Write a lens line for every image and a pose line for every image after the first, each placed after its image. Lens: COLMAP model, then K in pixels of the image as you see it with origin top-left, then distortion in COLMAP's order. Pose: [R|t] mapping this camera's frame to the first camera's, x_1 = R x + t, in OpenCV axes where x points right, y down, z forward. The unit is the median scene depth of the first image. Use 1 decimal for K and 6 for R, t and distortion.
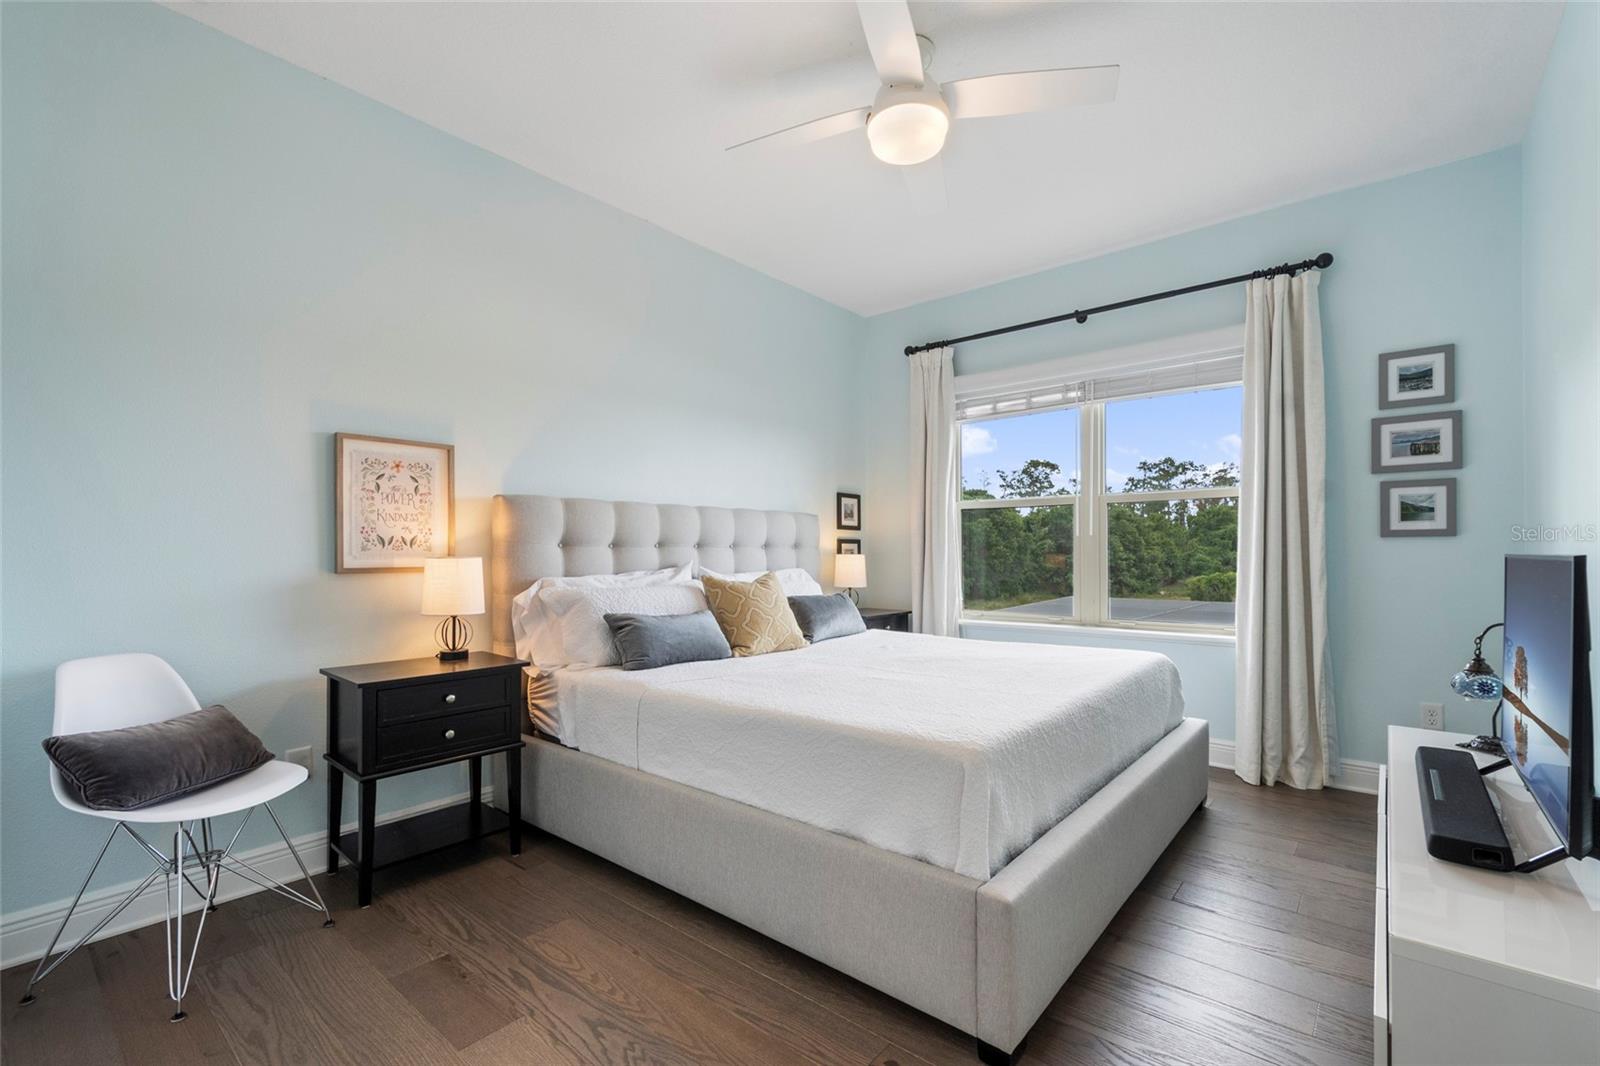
lens RADIAL K [[704.7, 0, 798.9], [0, 704.7, 547.0], [0, 0, 1]] dist [0.009577, -0.001401]
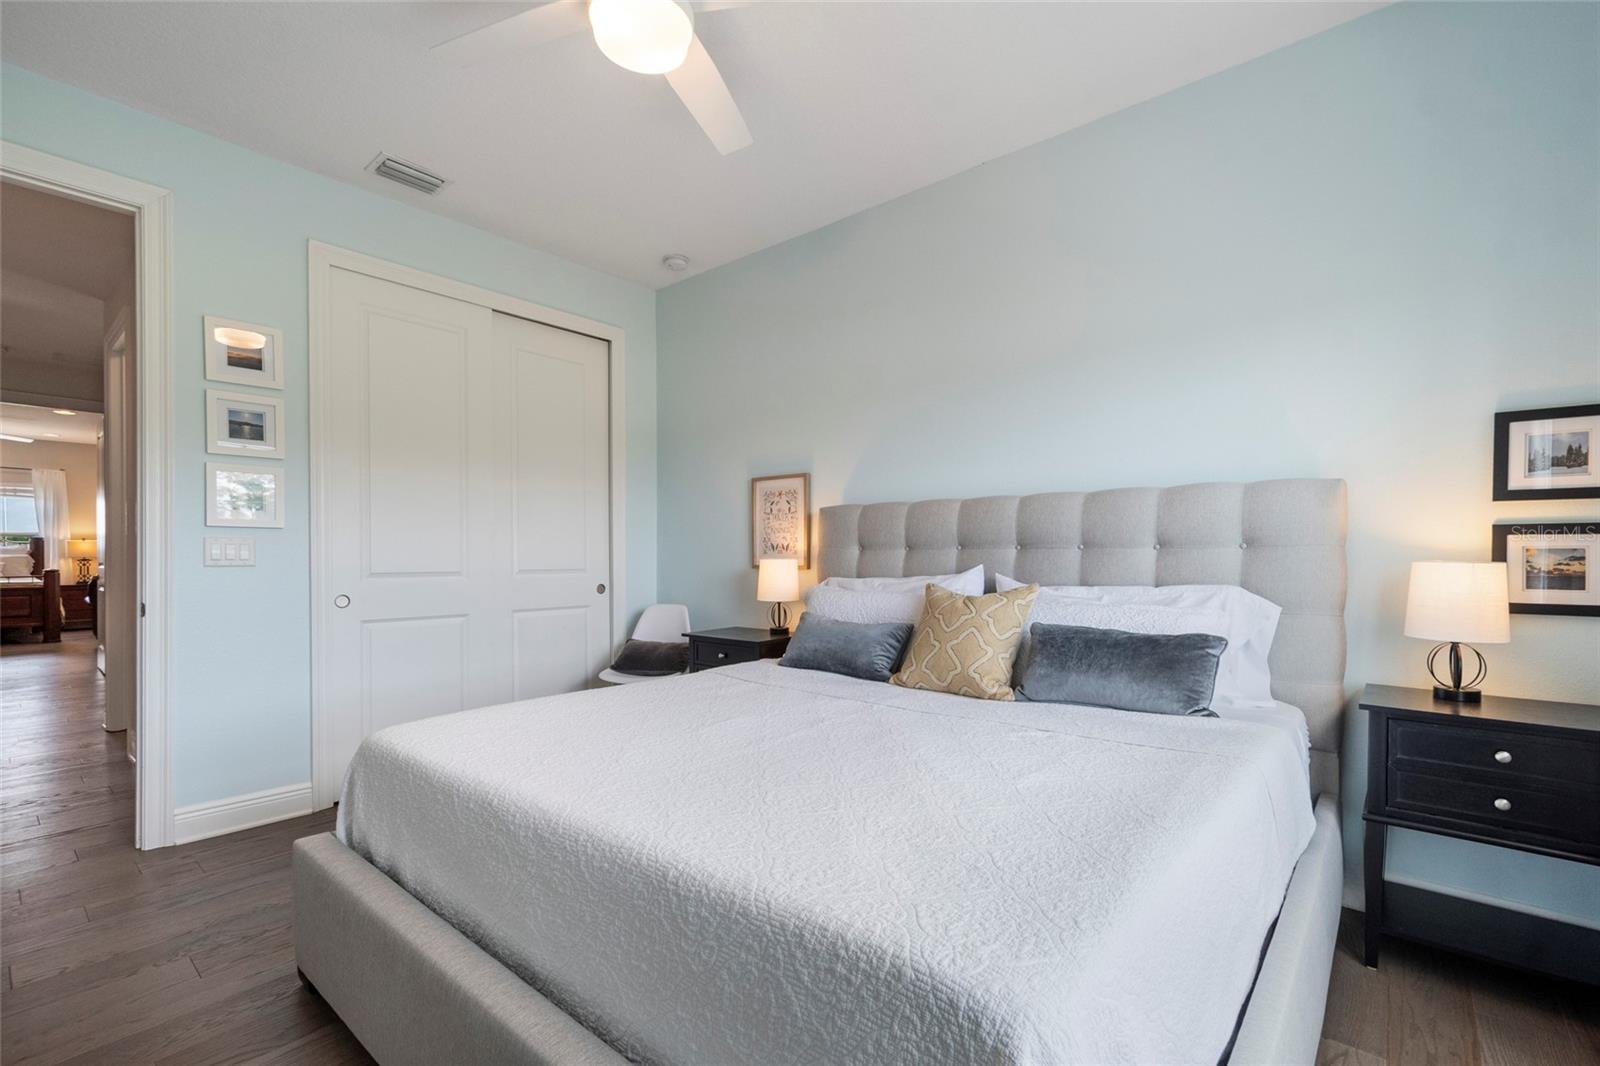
lens RADIAL K [[704.7, 0, 819.1], [0, 704.7, 568.2], [0, 0, 1]] dist [0.009577, -0.001401]
pose [[0.002383, 0.018714, -0.999822, 0.765391], [0.005635, 0.999809, 0.018727, 0.007258], [0.999981, -0.005679, 0.002277, 0.961357]]
